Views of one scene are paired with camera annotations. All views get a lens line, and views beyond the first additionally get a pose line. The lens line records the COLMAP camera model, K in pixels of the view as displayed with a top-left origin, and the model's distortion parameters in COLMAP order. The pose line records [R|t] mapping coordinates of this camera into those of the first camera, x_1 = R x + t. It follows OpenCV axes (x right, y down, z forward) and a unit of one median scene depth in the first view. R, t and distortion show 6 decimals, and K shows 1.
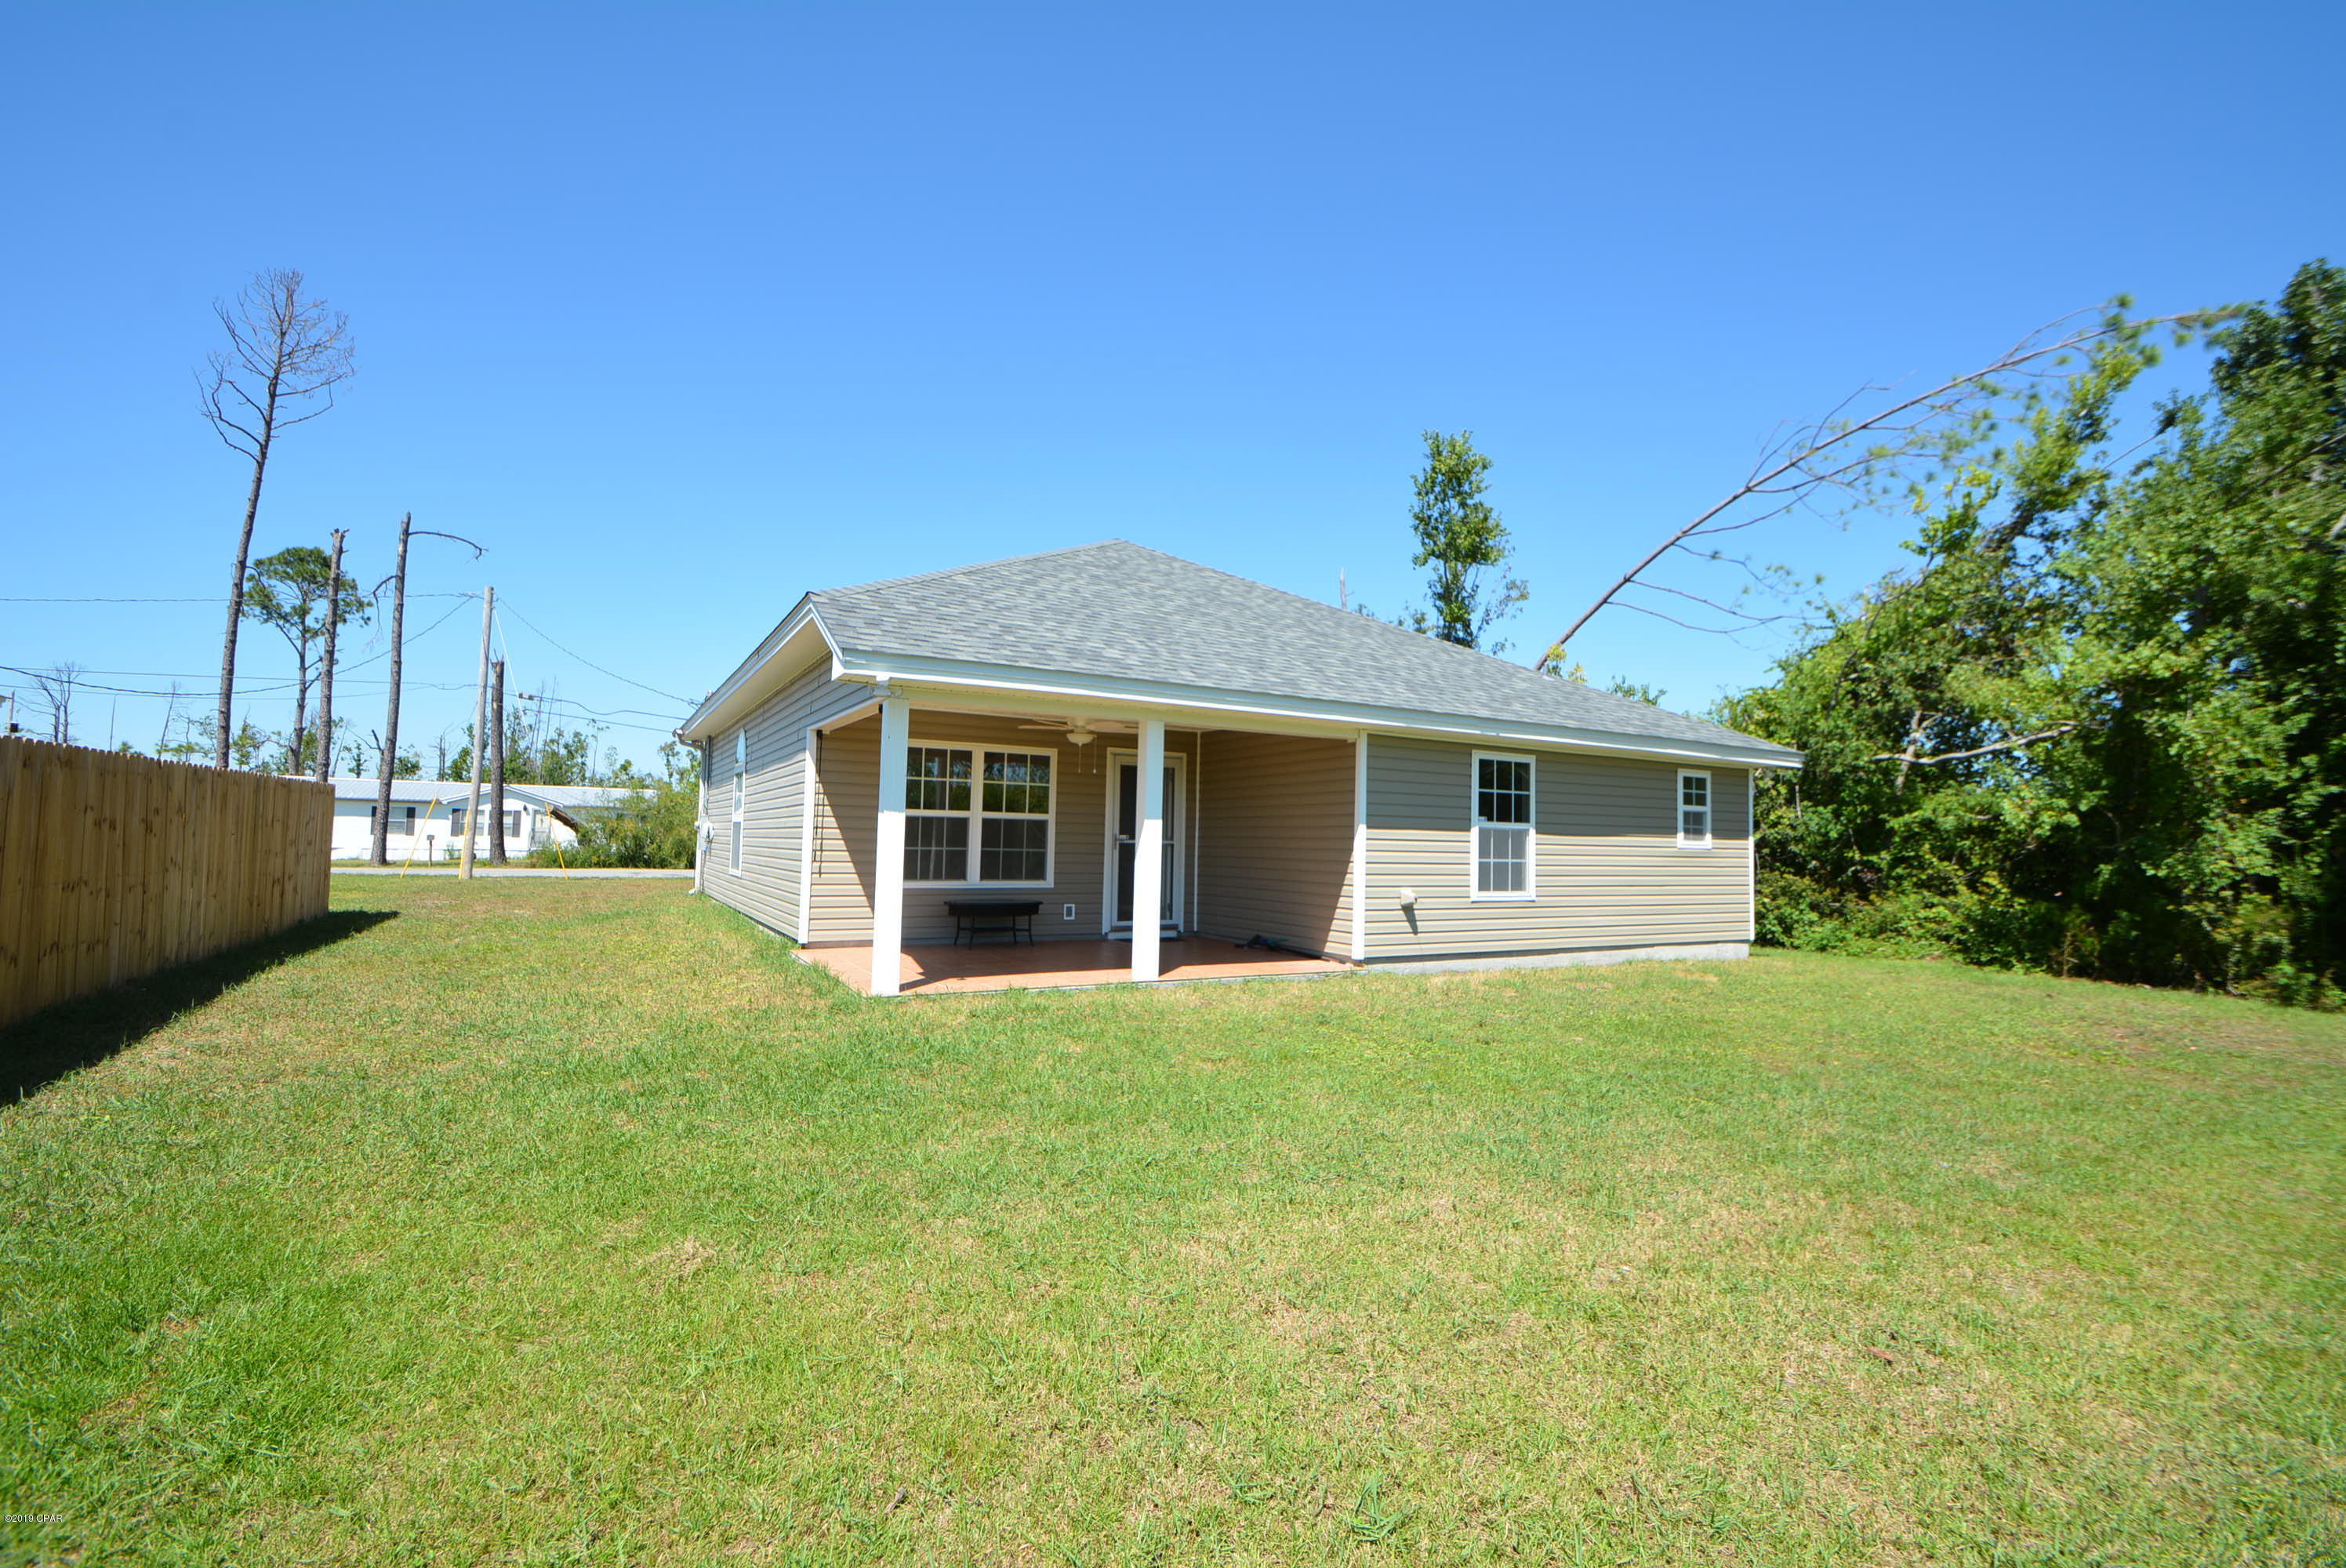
lens RADIAL K [[1023.7, 0, 1186.9], [0, 1023.7, 780.7], [0, 0, 1]] dist [-0.016365, 0.000081]
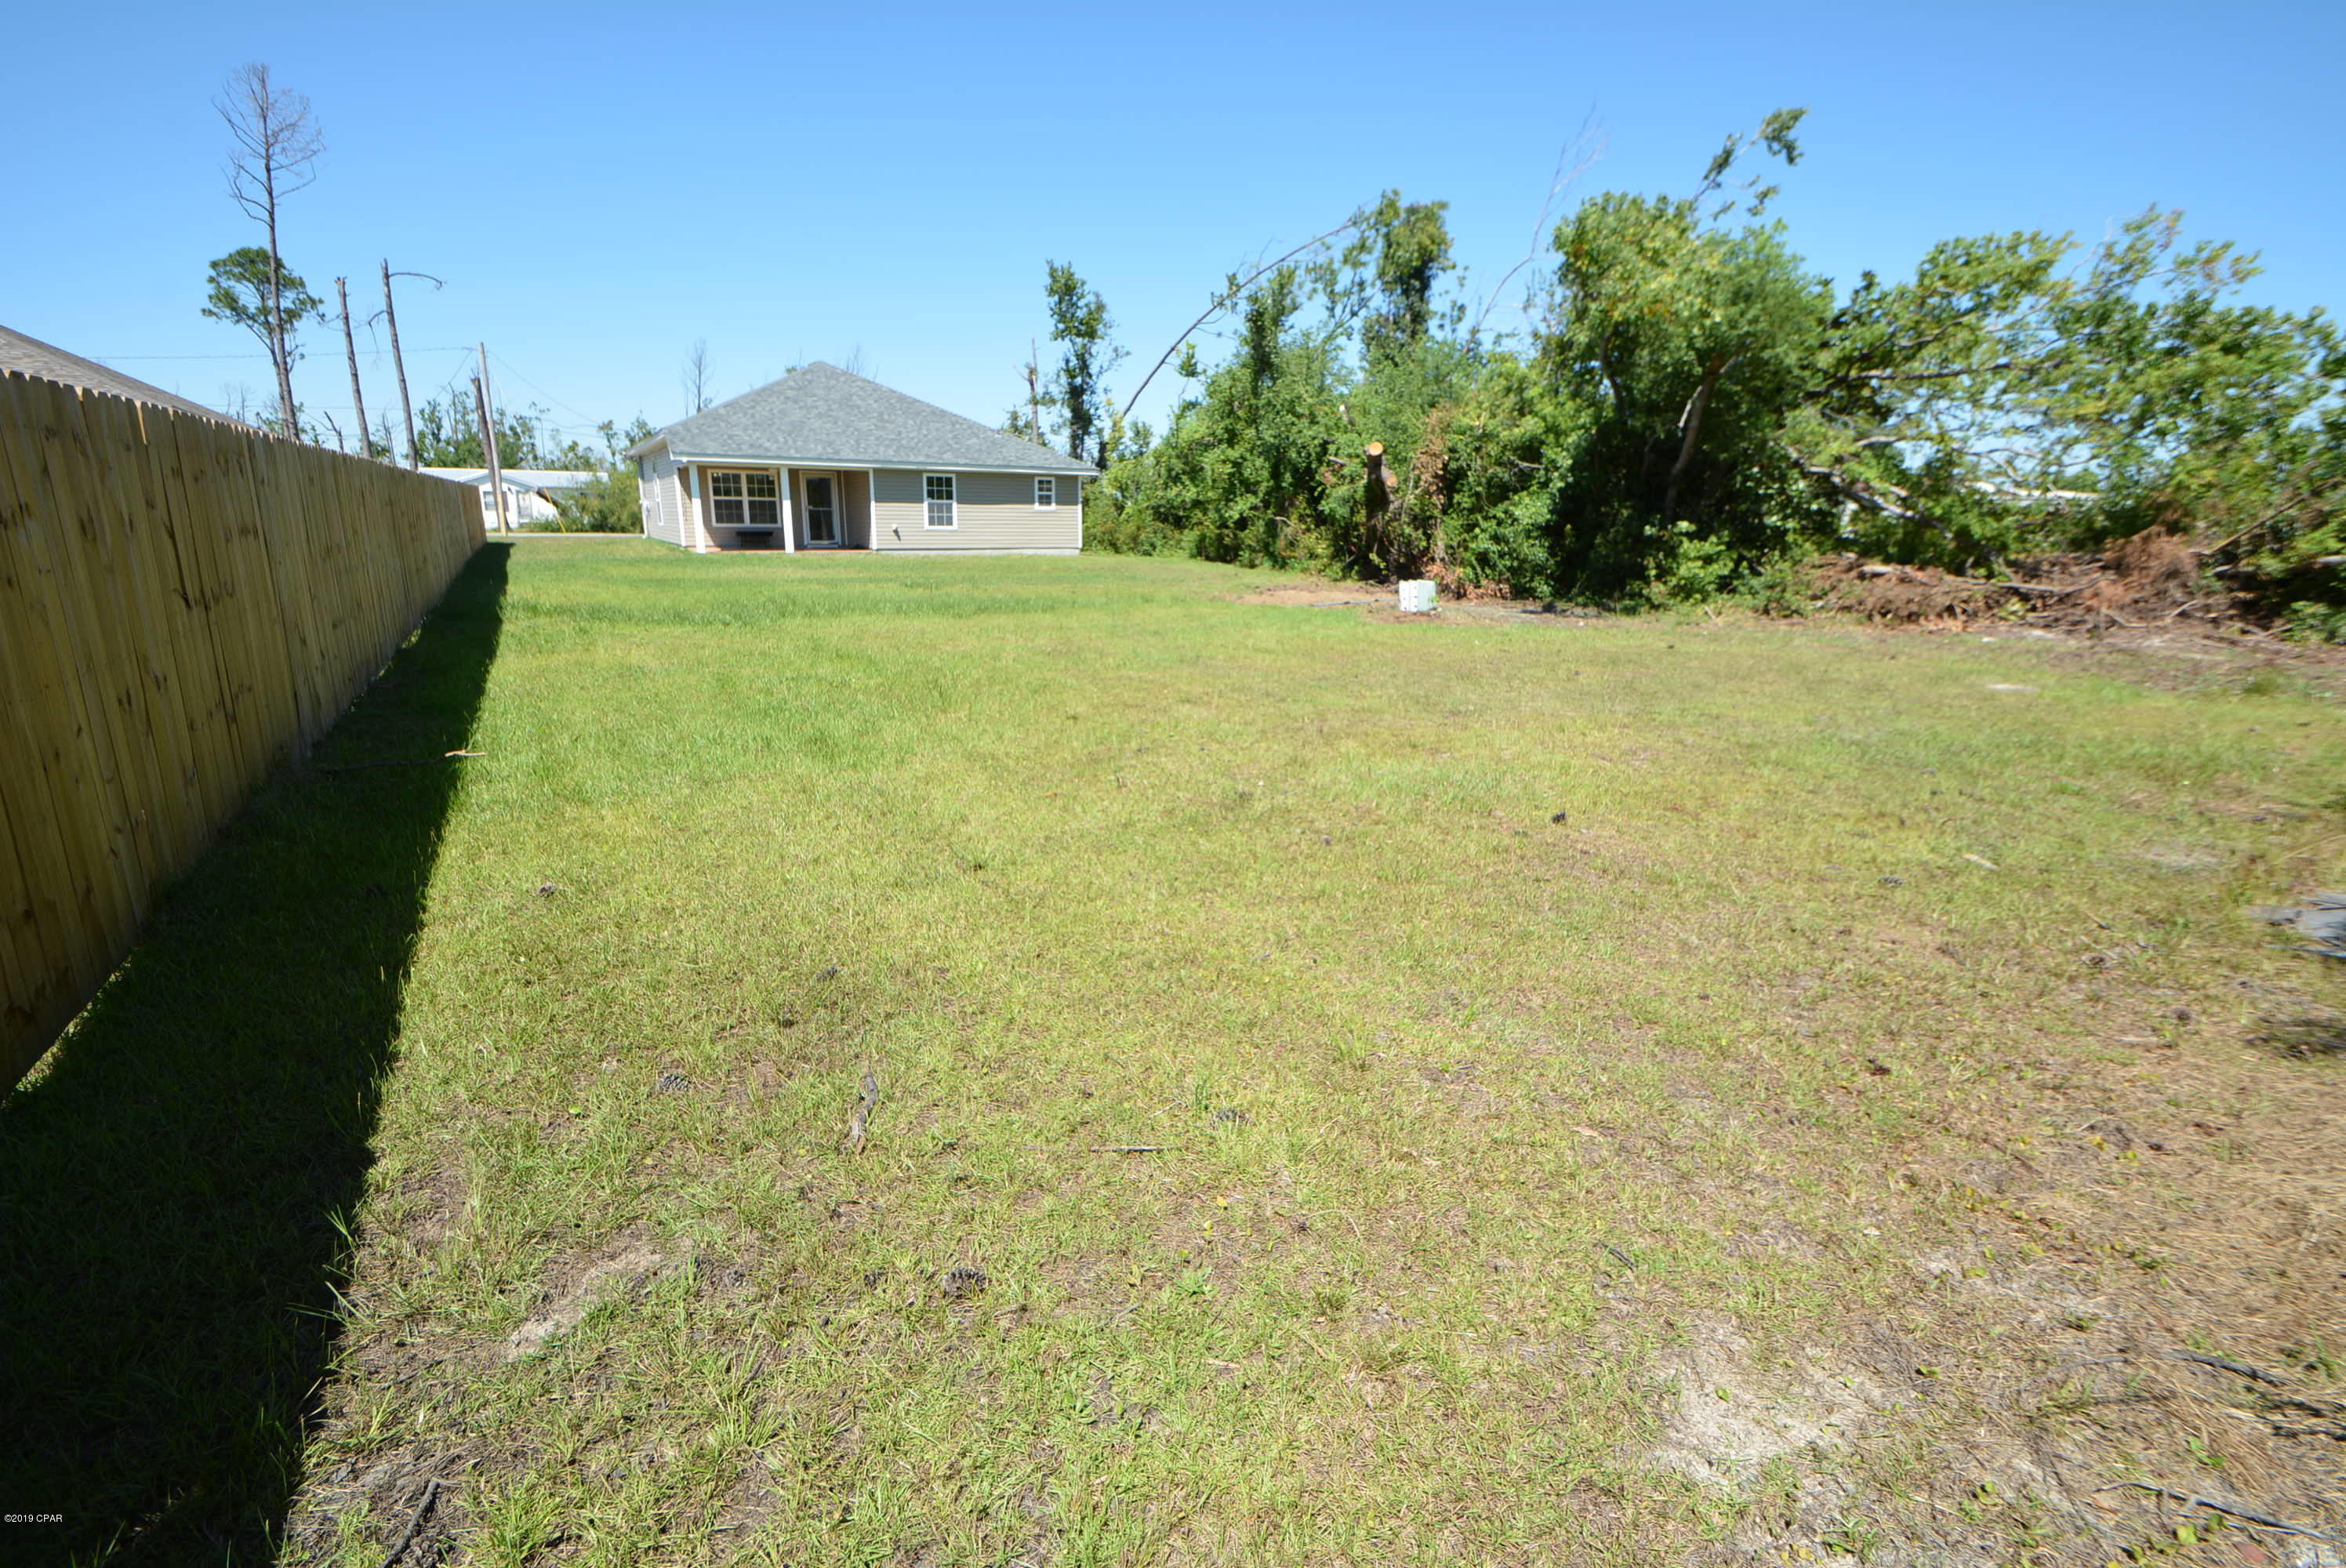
lens RADIAL K [[1033.1, 0, 1166.9], [0, 1033.1, 739.0], [0, 0, 1]] dist [0.000712, -0.000442]
pose [[0.999939, -0.009417, 0.005710, 0.412042], [0.007515, 0.962478, 0.271257, -0.040406], [-0.008050, -0.271197, 0.962490, -0.834740]]
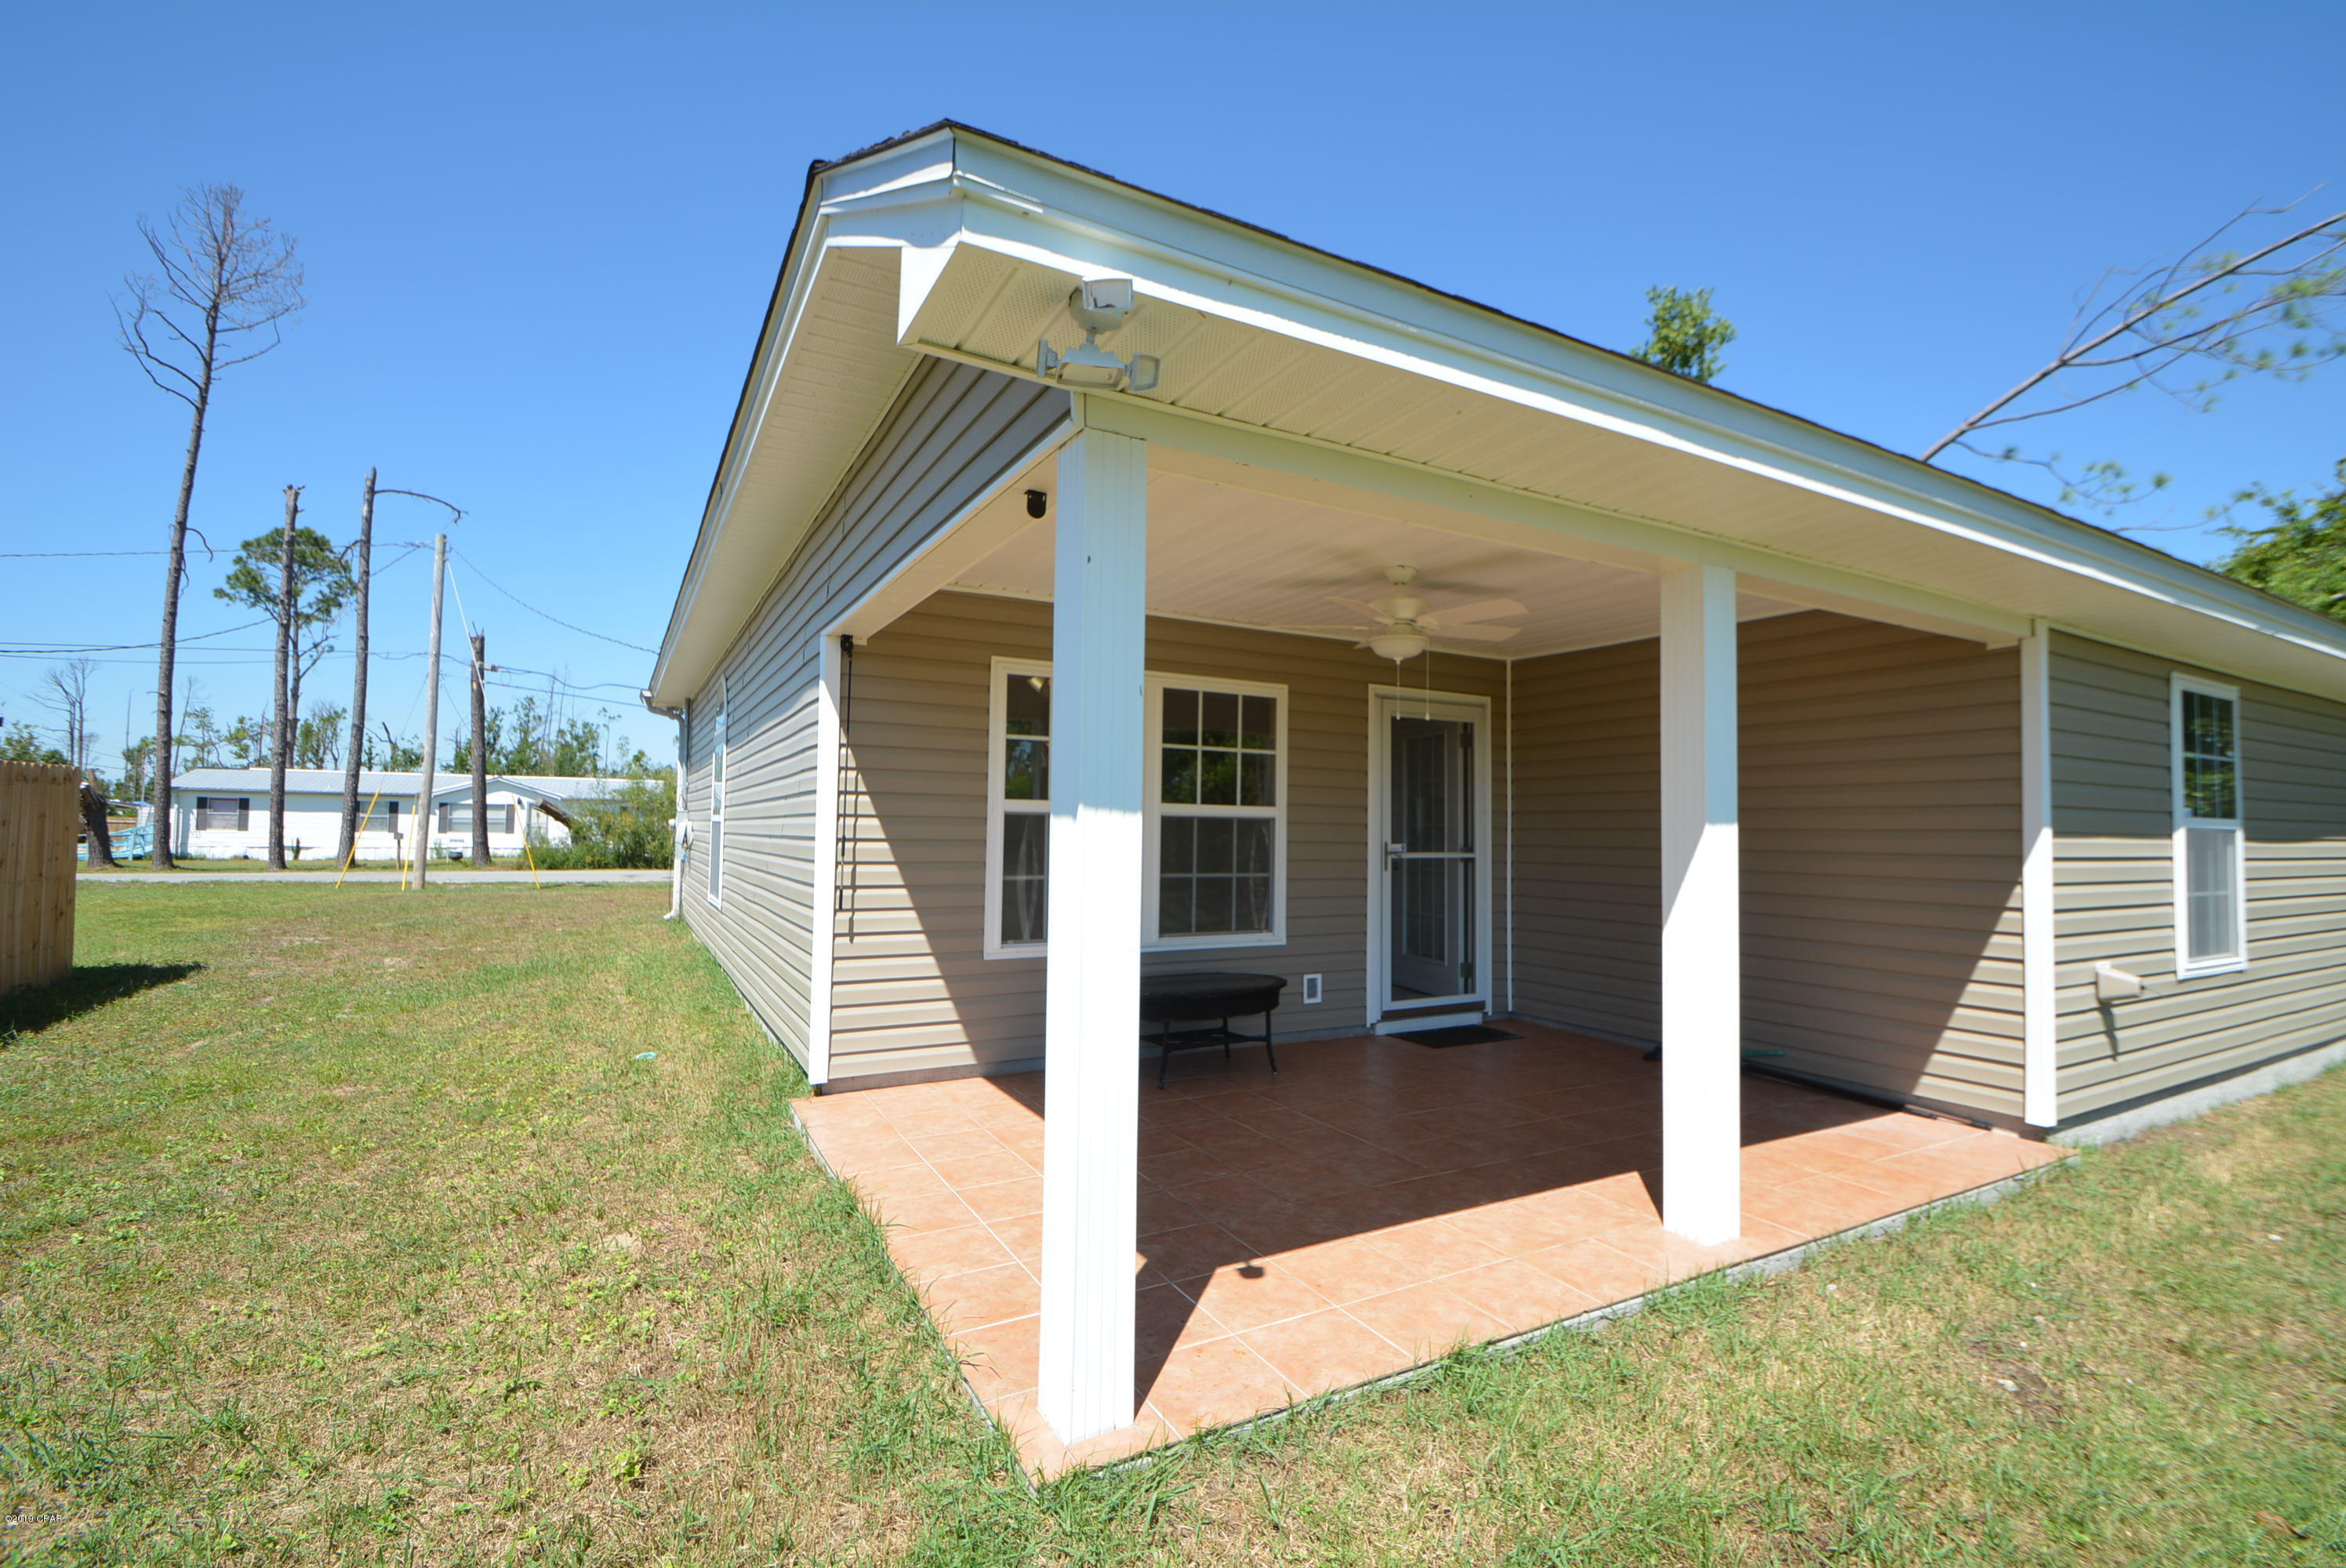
lens RADIAL K [[1028.2, 0, 1173.0], [0, 1028.2, 784.0], [0, 0, 1]] dist [0.001658, -0.008319]
pose [[0.999430, -0.008743, -0.032609, -0.083332], [0.009250, 0.999838, 0.015410, 0.005915], [0.032469, -0.015702, 0.999349, 0.227369]]
